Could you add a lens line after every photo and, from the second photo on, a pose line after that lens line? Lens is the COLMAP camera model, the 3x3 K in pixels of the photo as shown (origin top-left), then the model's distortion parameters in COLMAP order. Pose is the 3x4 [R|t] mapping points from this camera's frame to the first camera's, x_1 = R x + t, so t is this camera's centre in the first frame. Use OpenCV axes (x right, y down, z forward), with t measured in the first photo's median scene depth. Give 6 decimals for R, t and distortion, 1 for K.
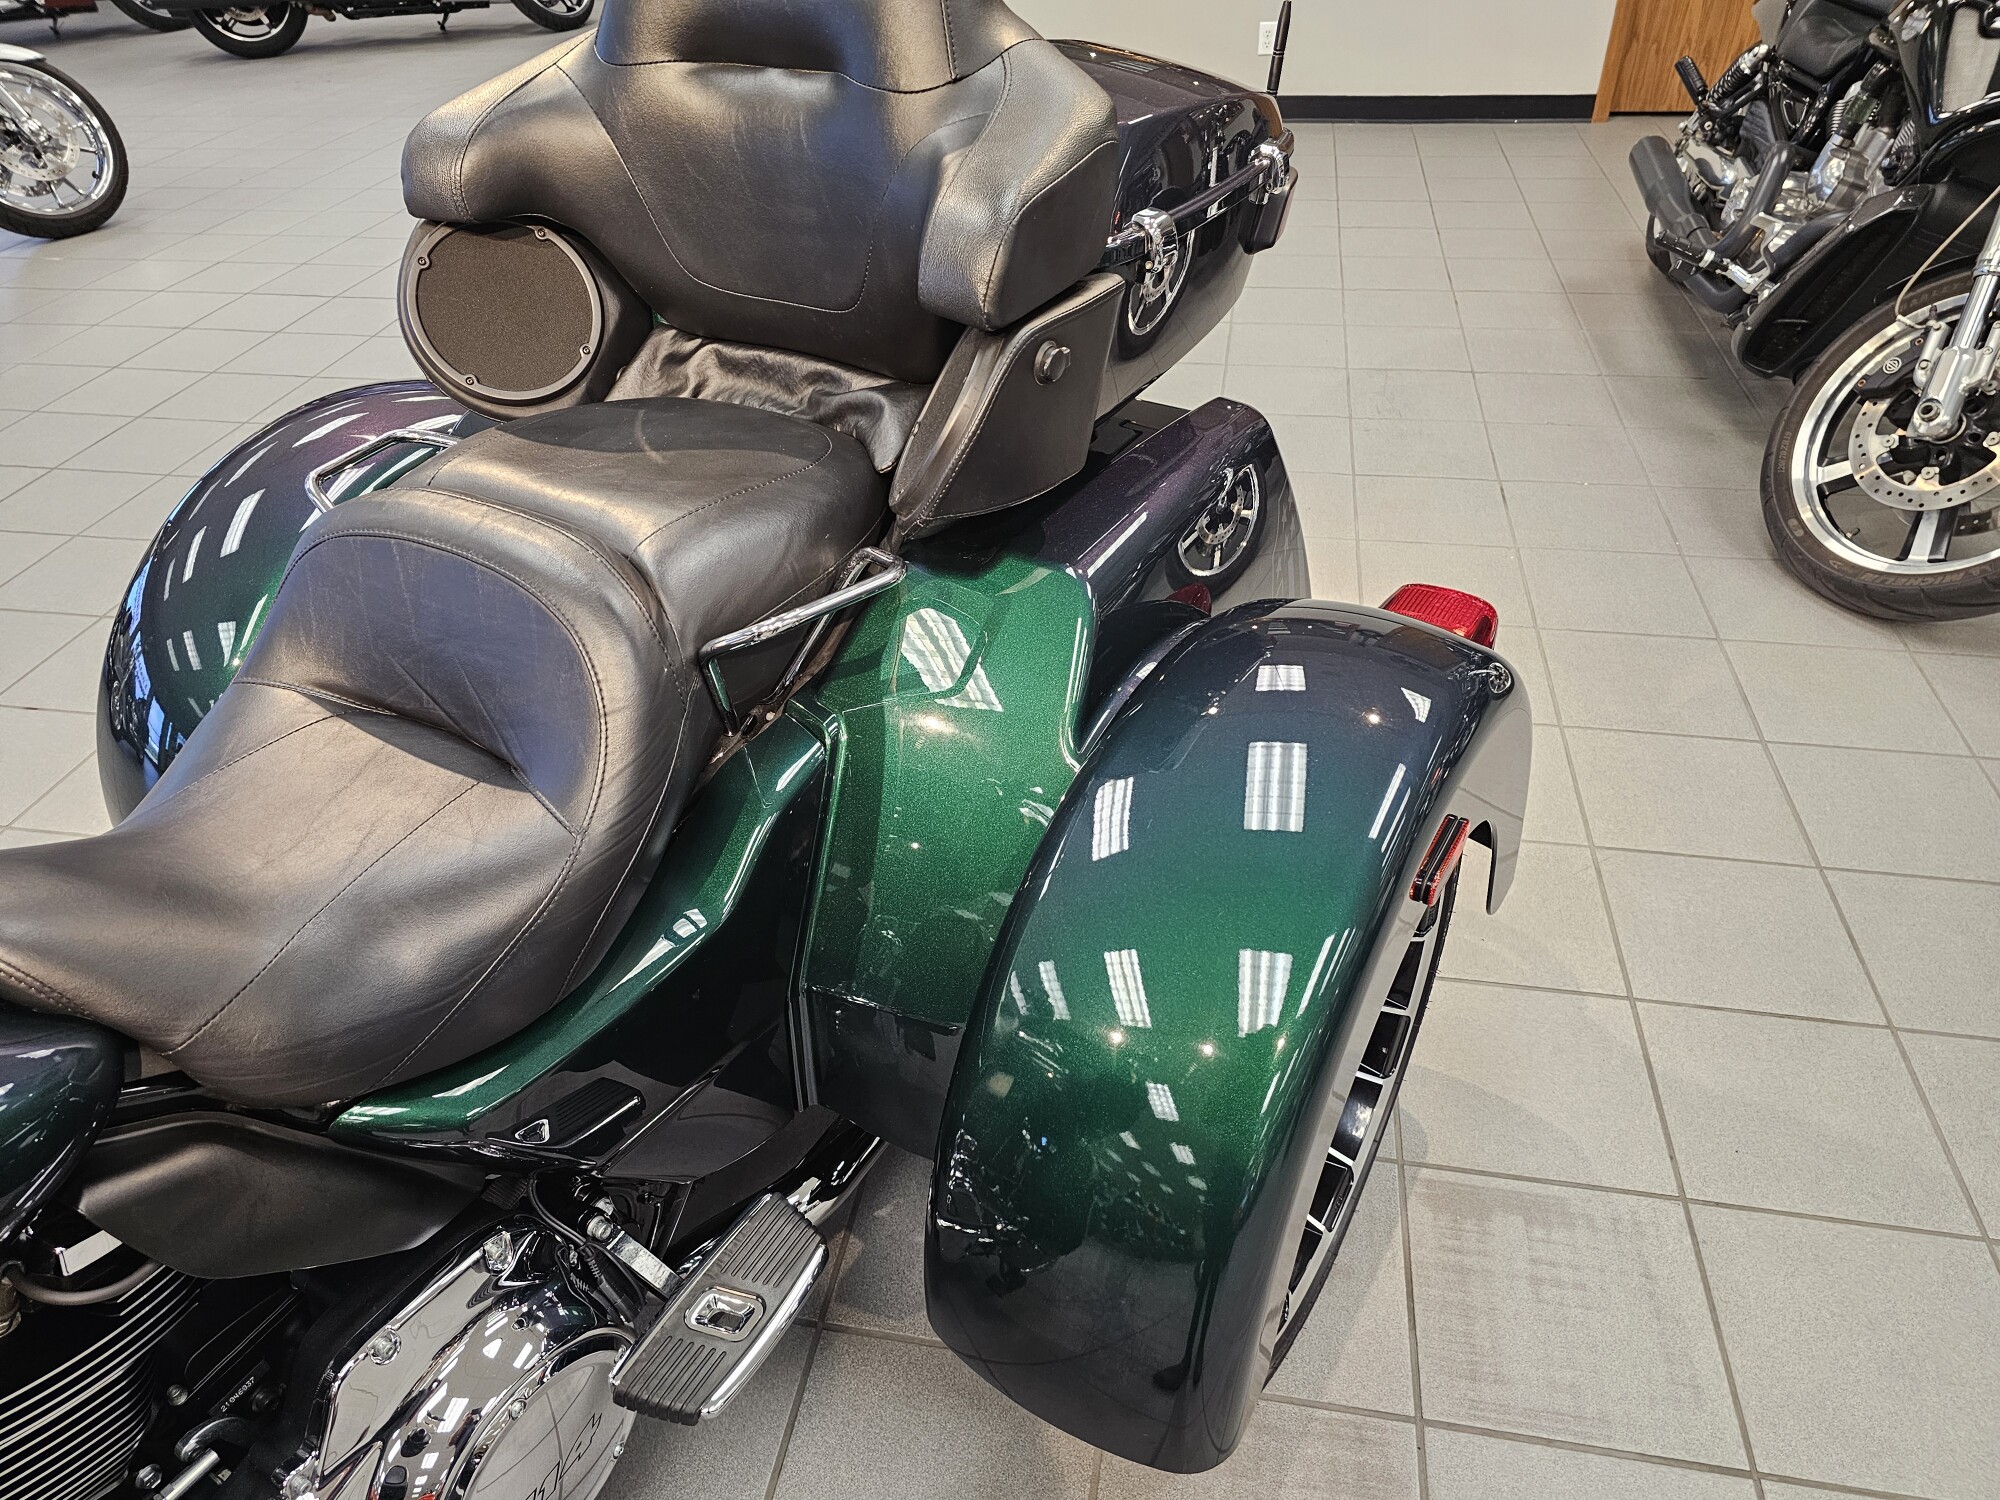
lens RADIAL K [[1341.3, 0, 986.5], [0, 1341.3, 778.7], [0, 0, 1]] dist [0.042306, -0.034872]
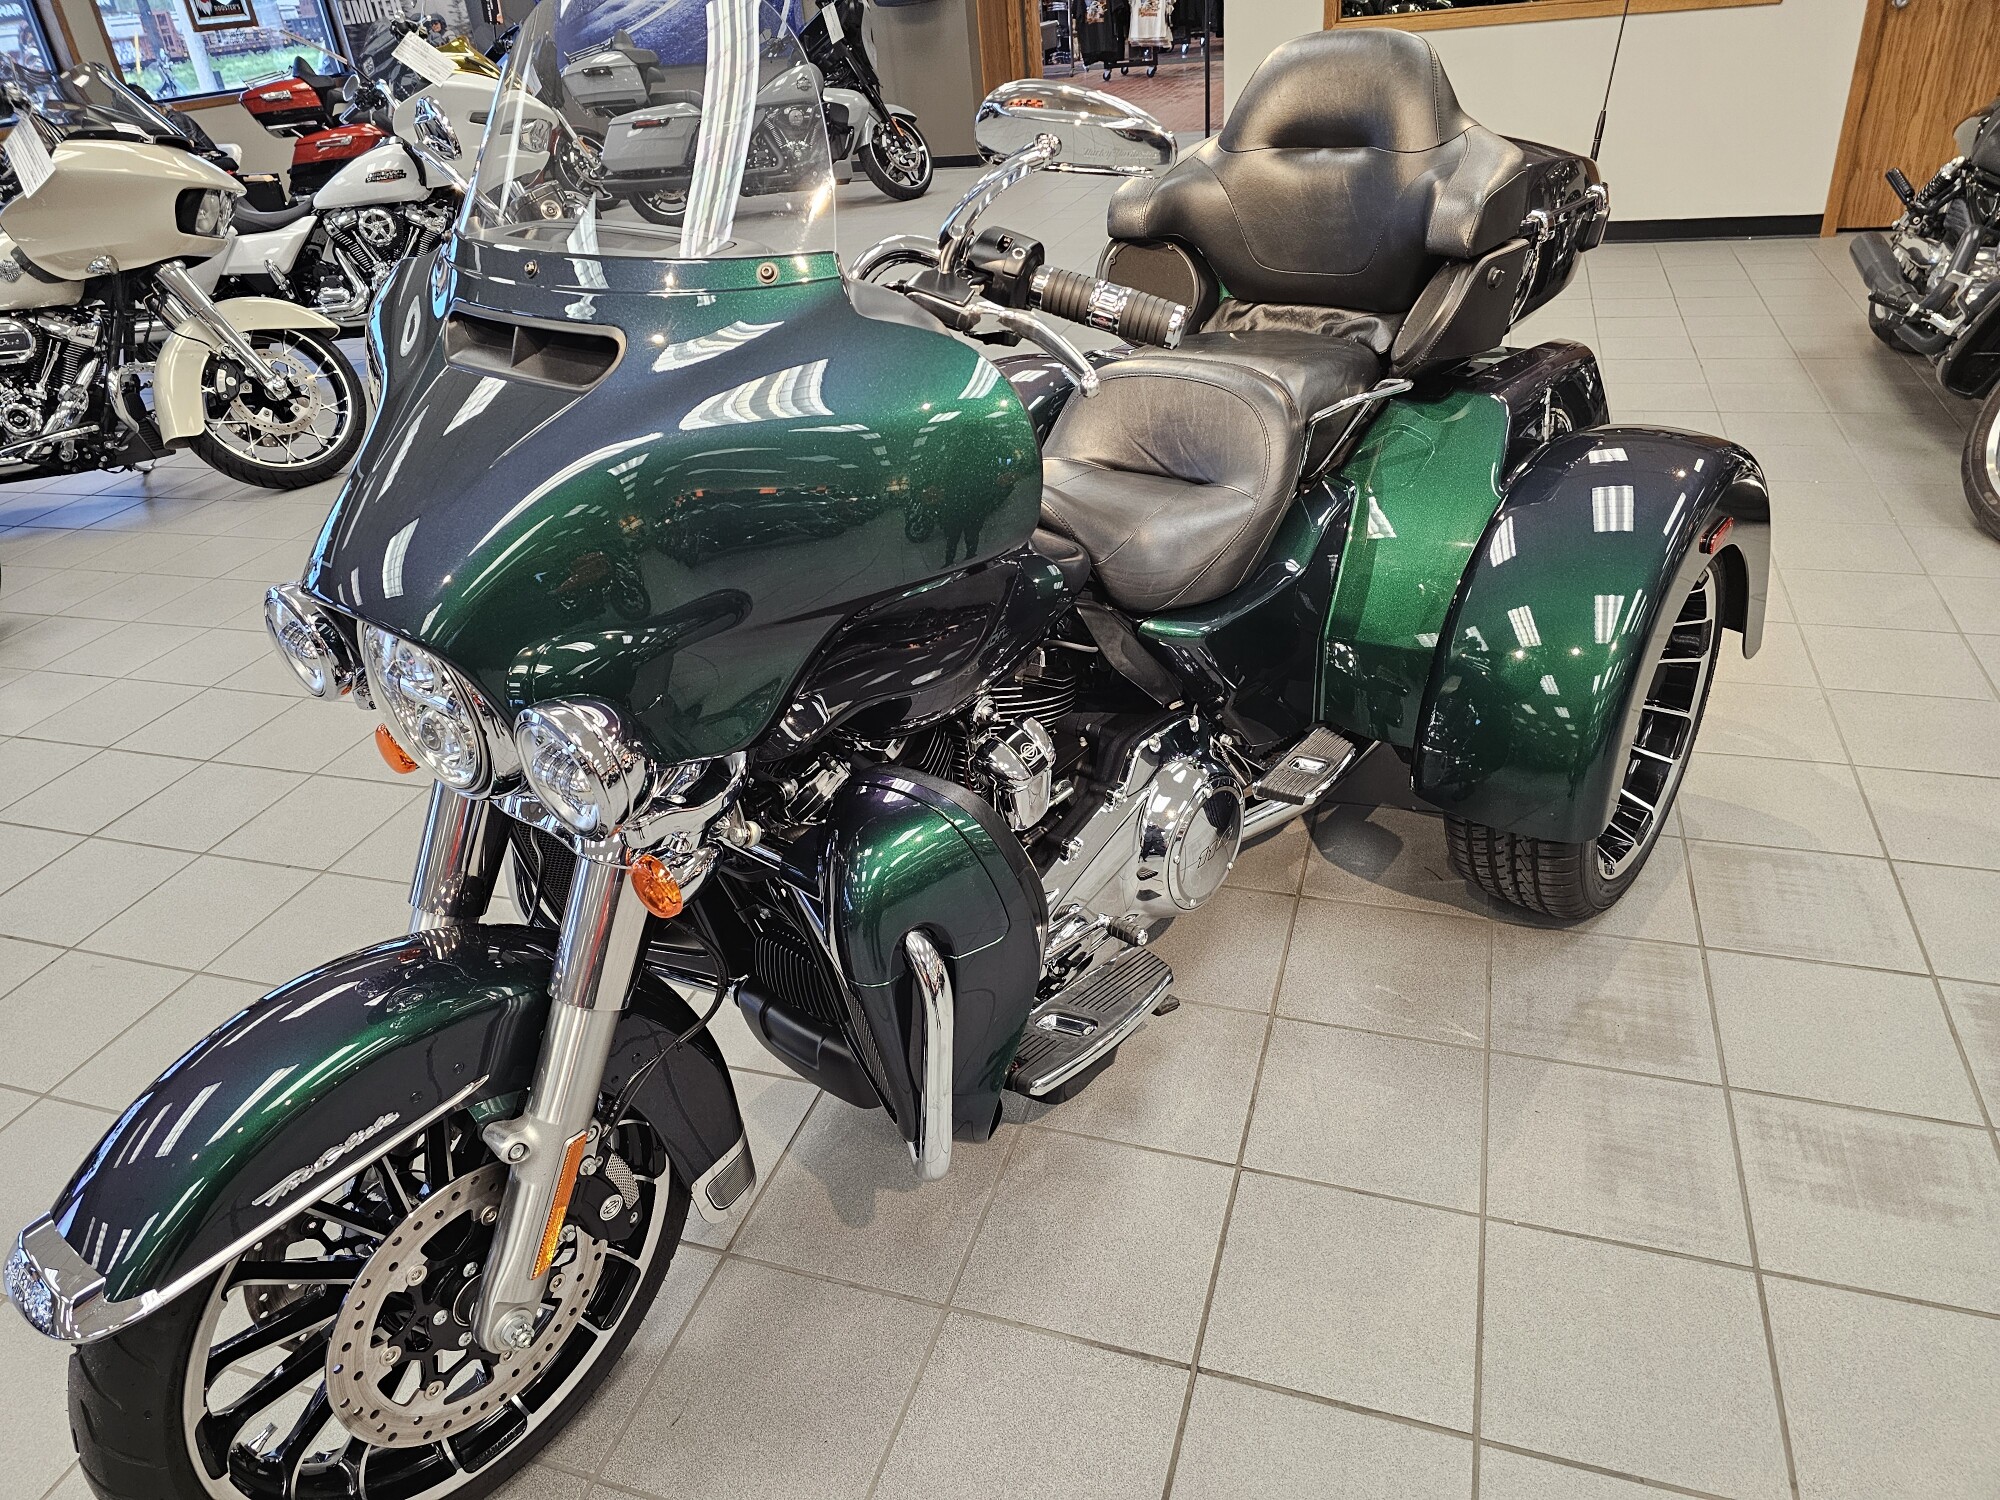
lens RADIAL K [[1346.8, 0, 997.1], [0, 1346.8, 731.0], [0, 0, 1]] dist [0.032149, -0.019163]
pose [[0.989245, 0.028553, -0.143453, -0.250855], [-0.047752, 0.990067, -0.132235, 0.436517], [0.138252, 0.137663, 0.980783, -0.641030]]
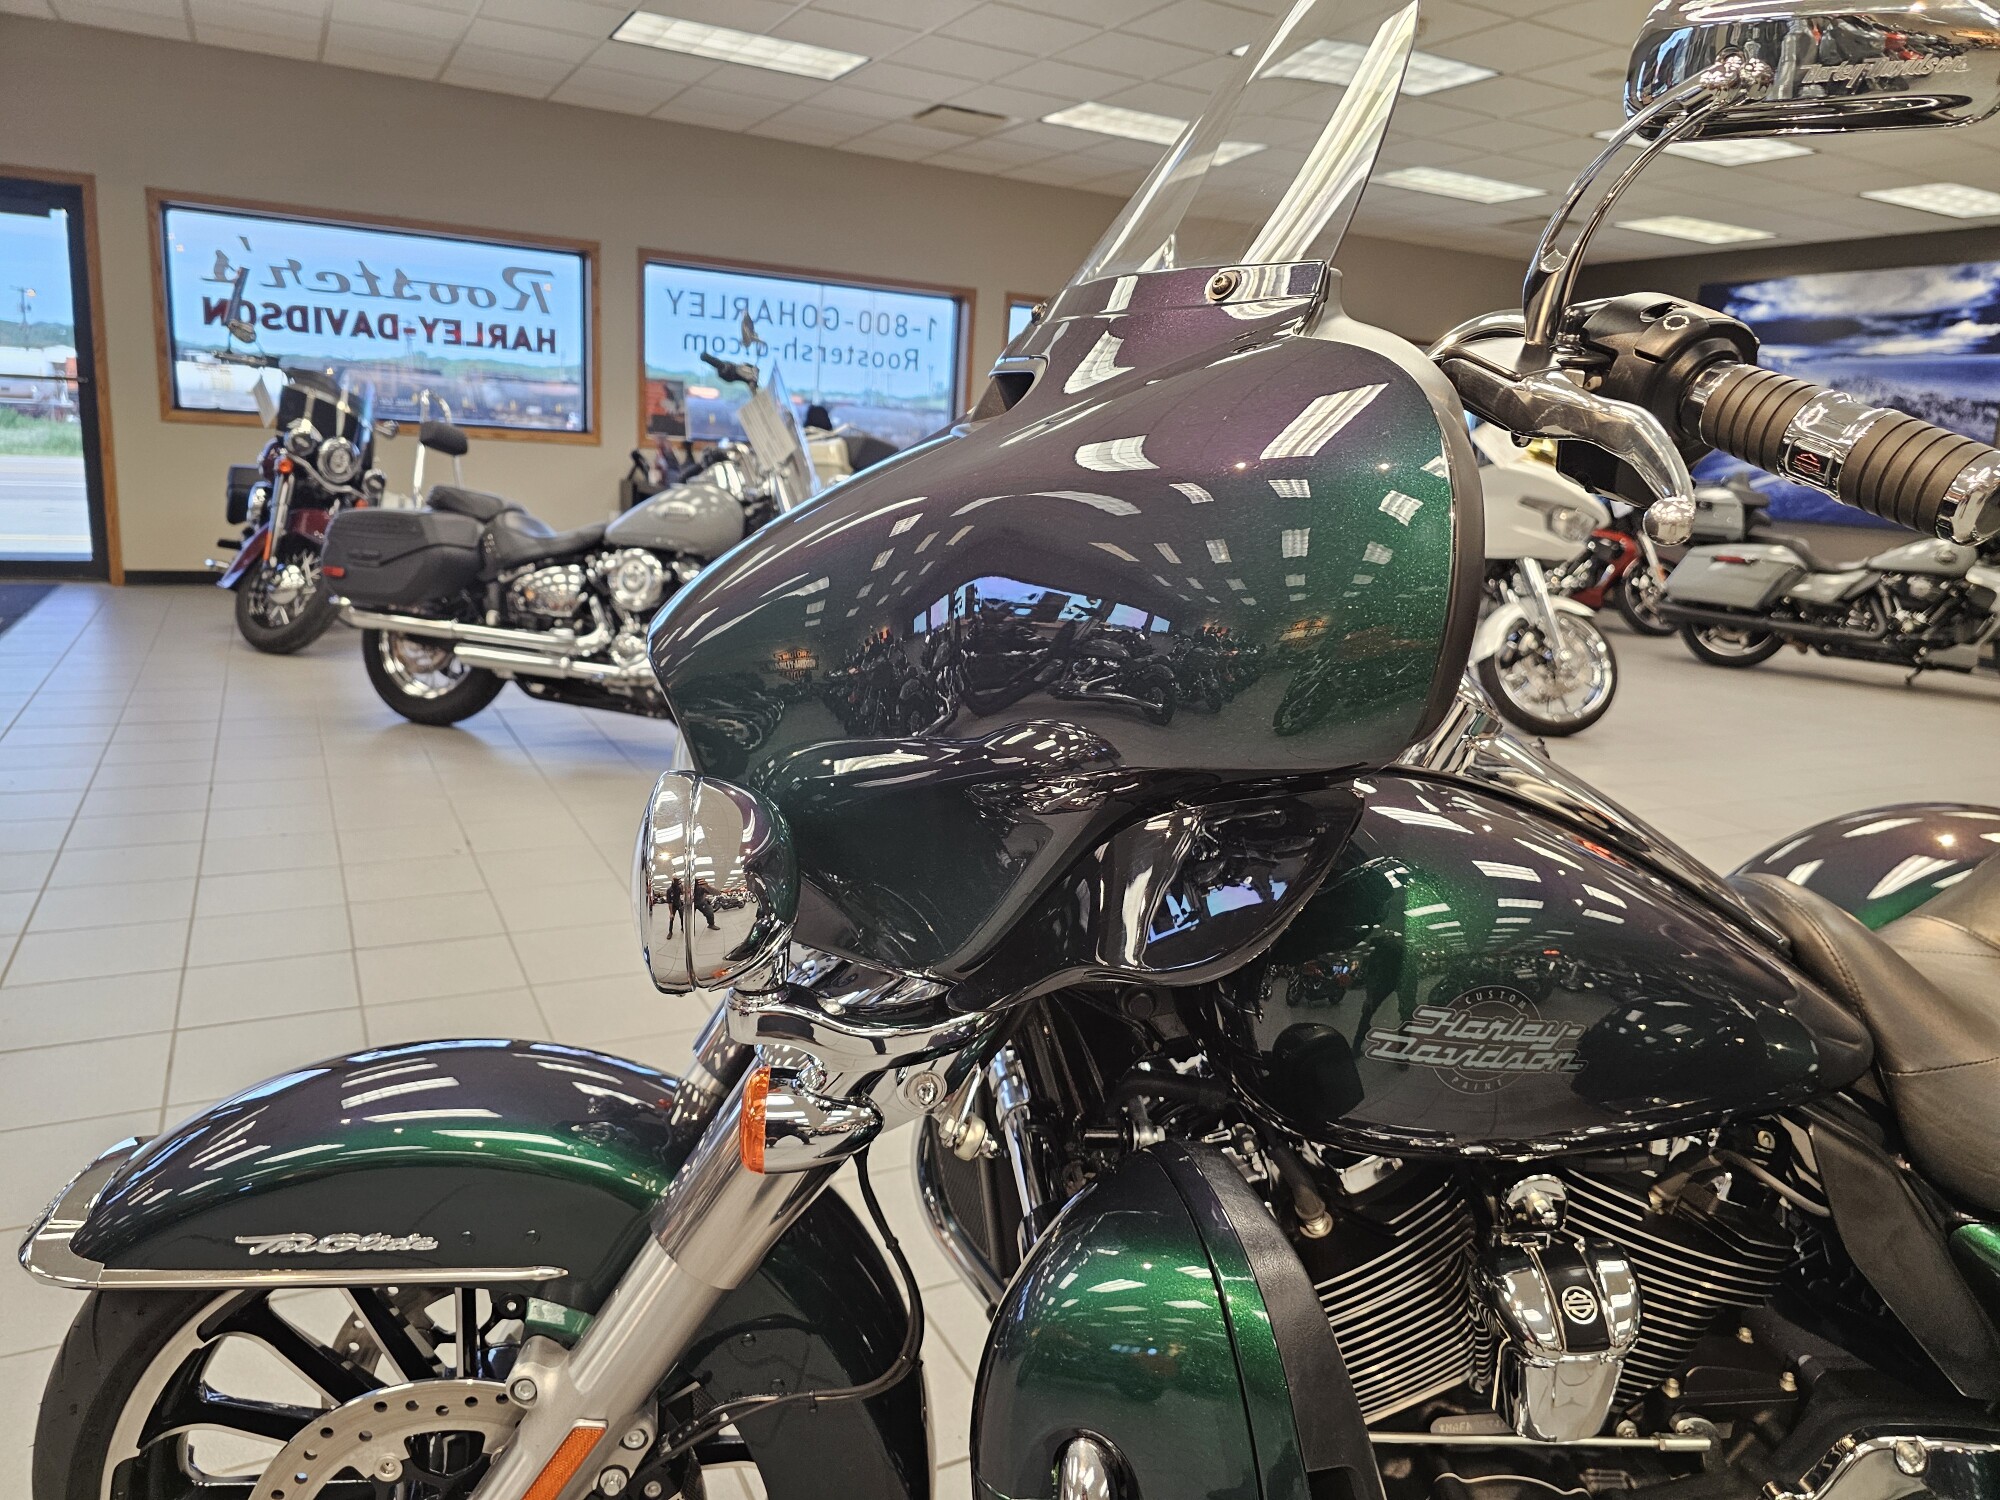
lens RADIAL K [[1346.6, 0, 994.2], [0, 1346.6, 738.3], [0, 0, 1]] dist [0.042522, -0.038245]
pose [[0.608321, 0.245634, -0.754725, -0.149095], [-0.553080, 0.813201, -0.181127, 0.356891], [0.569252, 0.527606, 0.630543, -0.228207]]
